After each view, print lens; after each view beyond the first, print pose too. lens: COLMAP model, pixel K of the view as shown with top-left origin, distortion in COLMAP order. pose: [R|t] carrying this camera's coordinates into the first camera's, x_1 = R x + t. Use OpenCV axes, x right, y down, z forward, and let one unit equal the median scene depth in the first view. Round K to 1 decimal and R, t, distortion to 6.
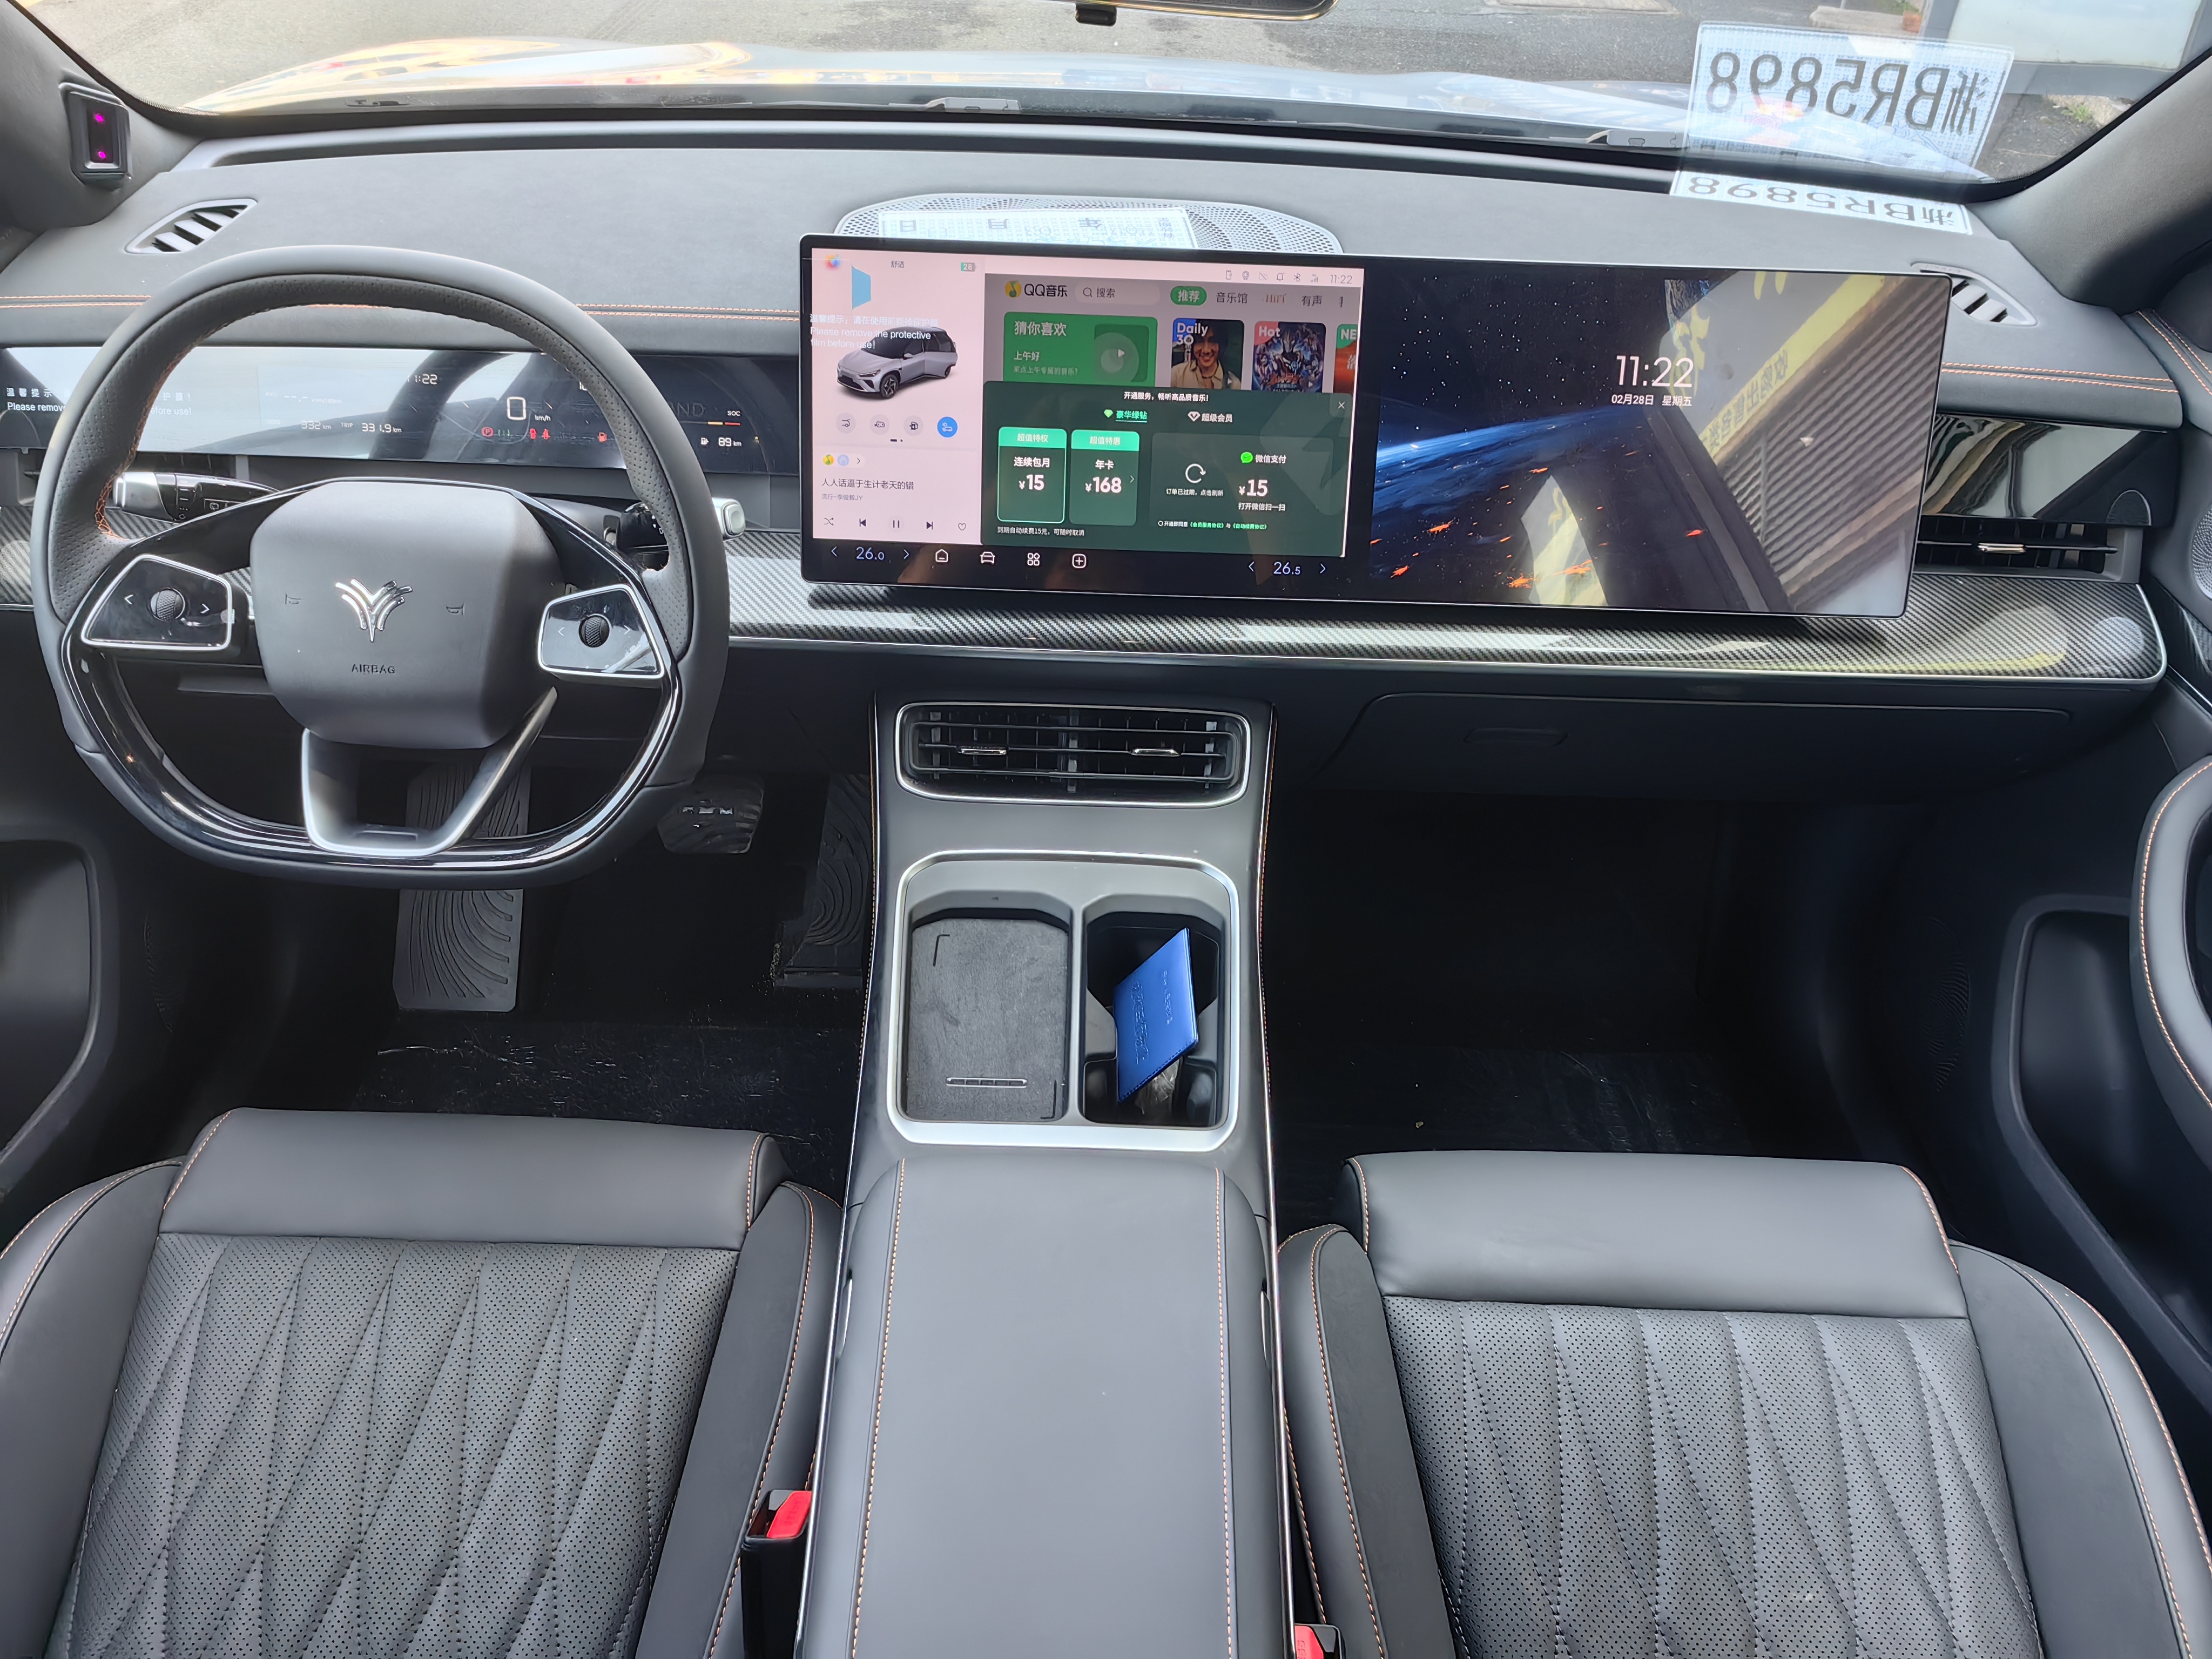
lens RADIAL K [[1756.4, 0, 1106.0], [0, 1756.4, 829.5], [0, 0, 1]] dist [0.056852, -0.115040]
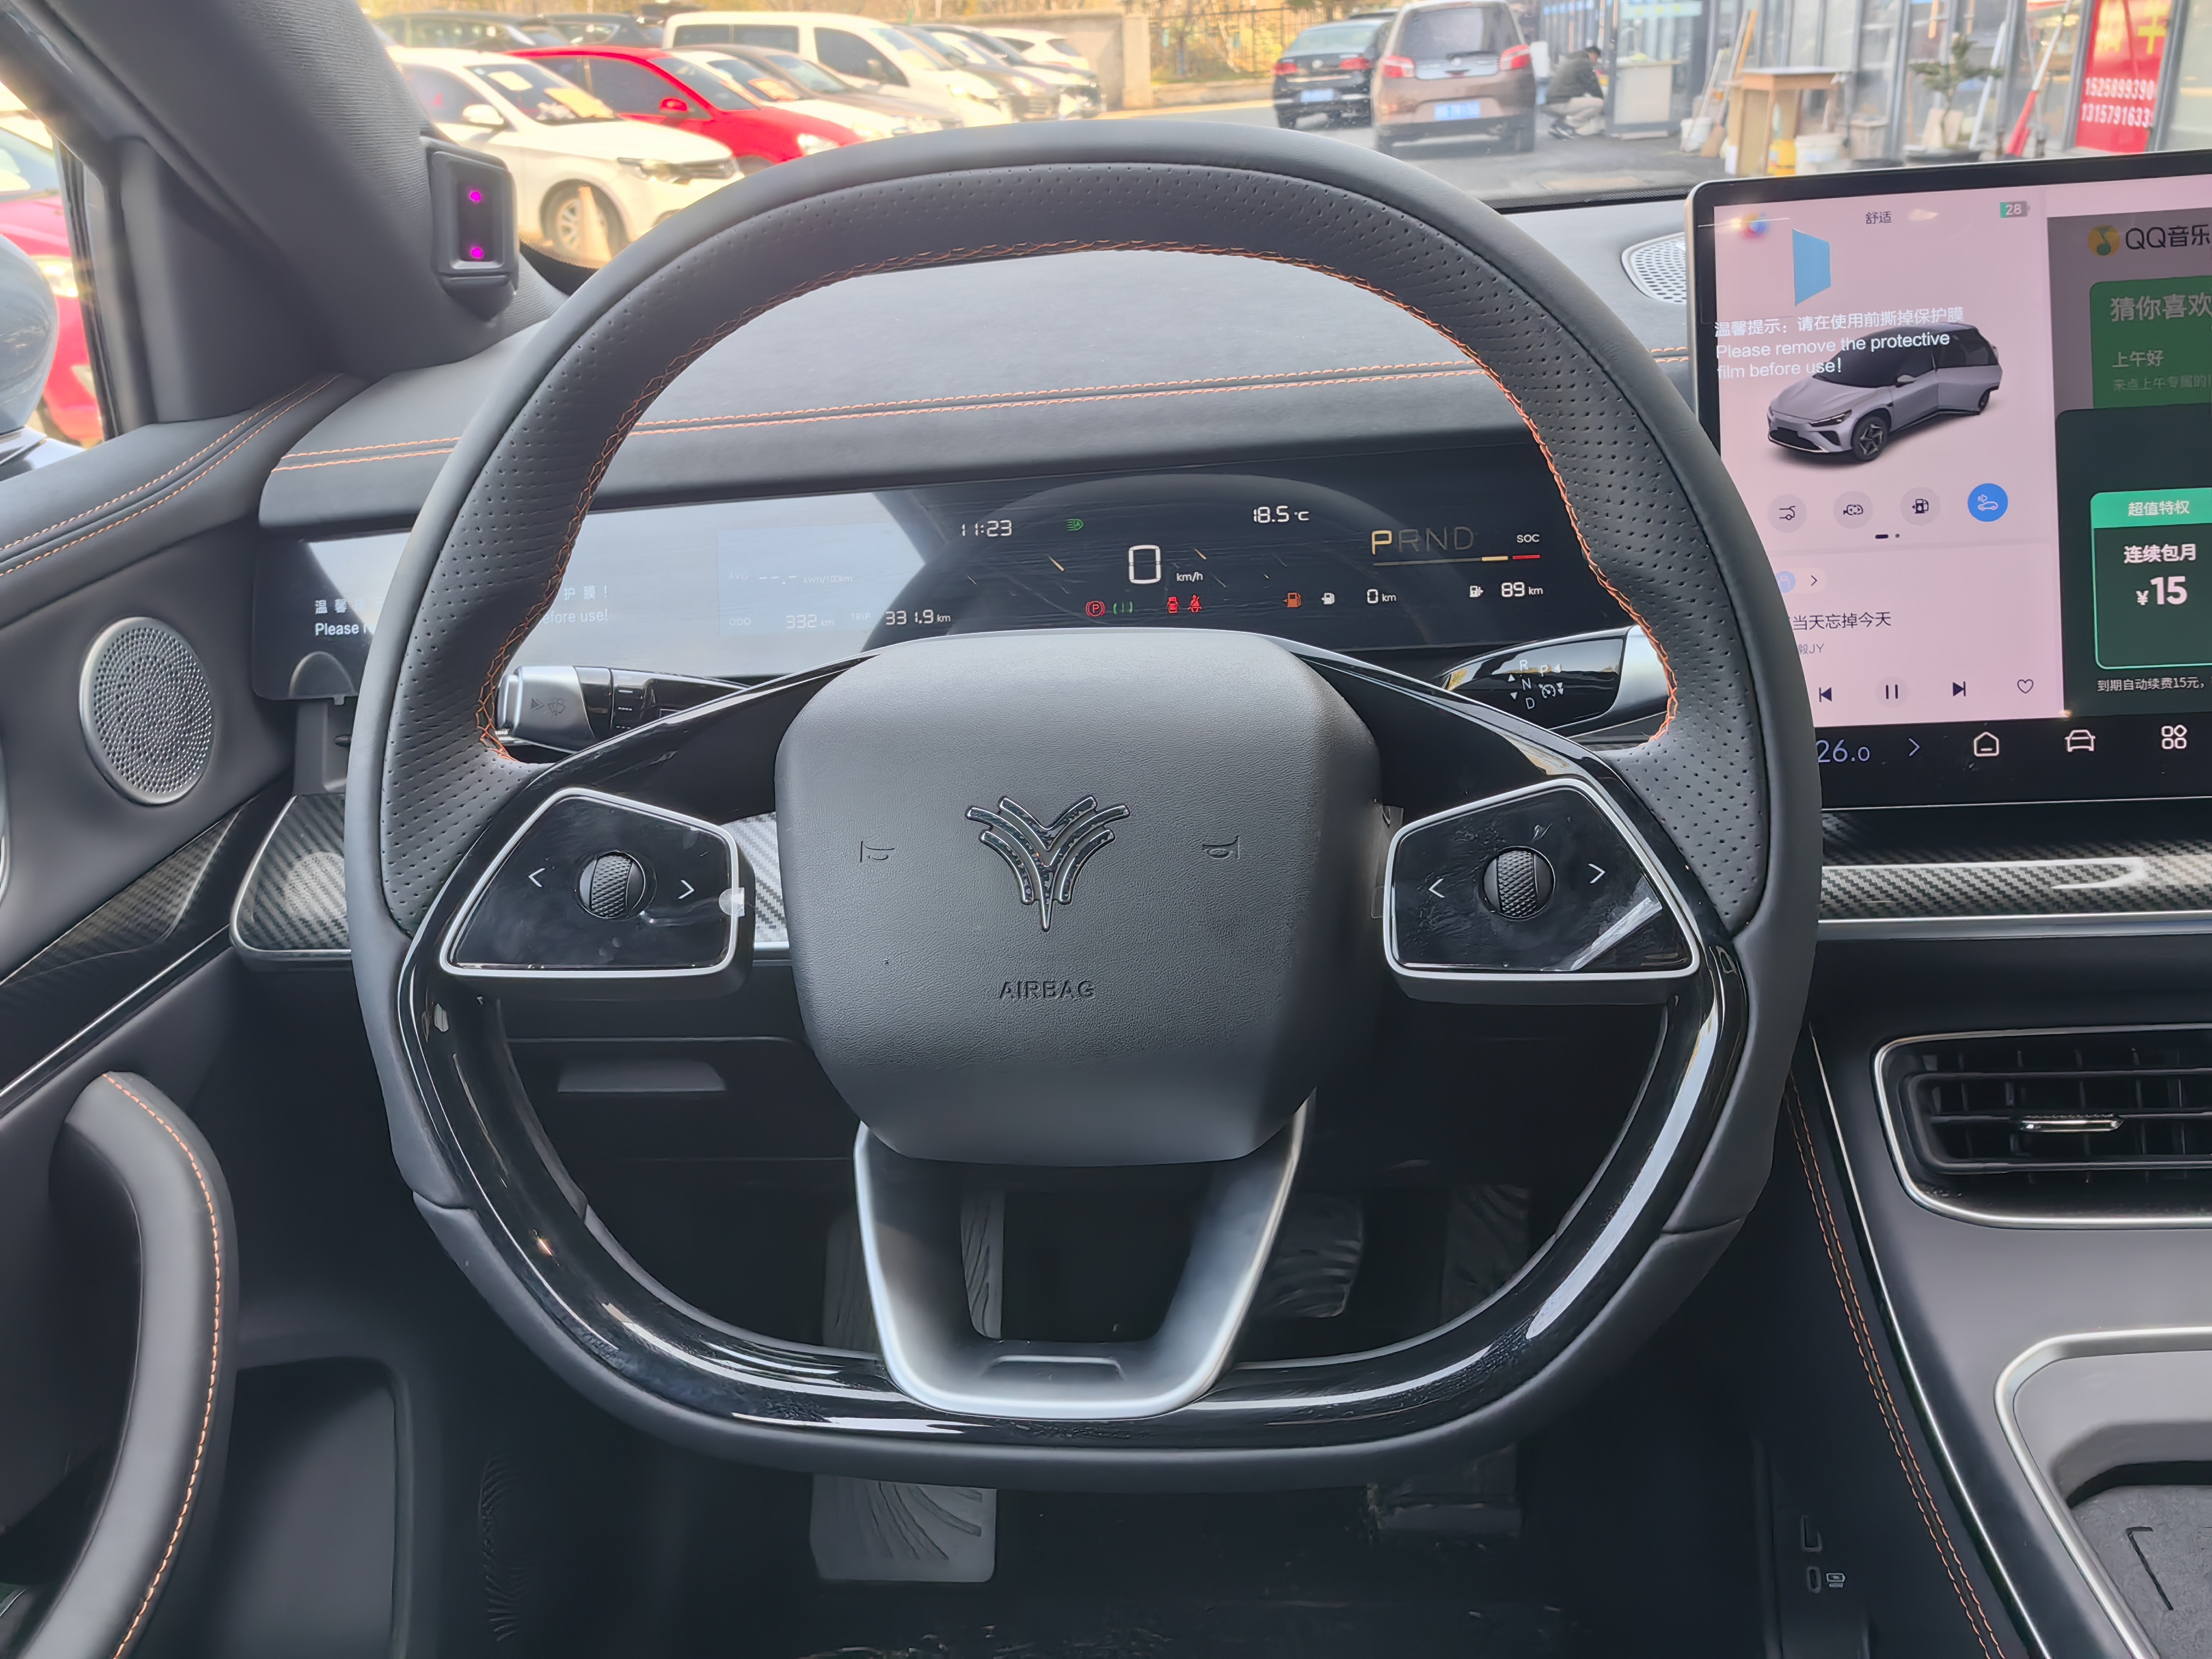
lens RADIAL K [[1760.0, 0, 1106.0], [0, 1760.0, 829.5], [0, 0, 1]] dist [0.007361, -0.063857]
pose [[0.990451, -0.068511, -0.119634, -0.297926], [0.039736, 0.972819, -0.228132, -0.024470], [0.132011, 0.221200, 0.966252, 0.485190]]
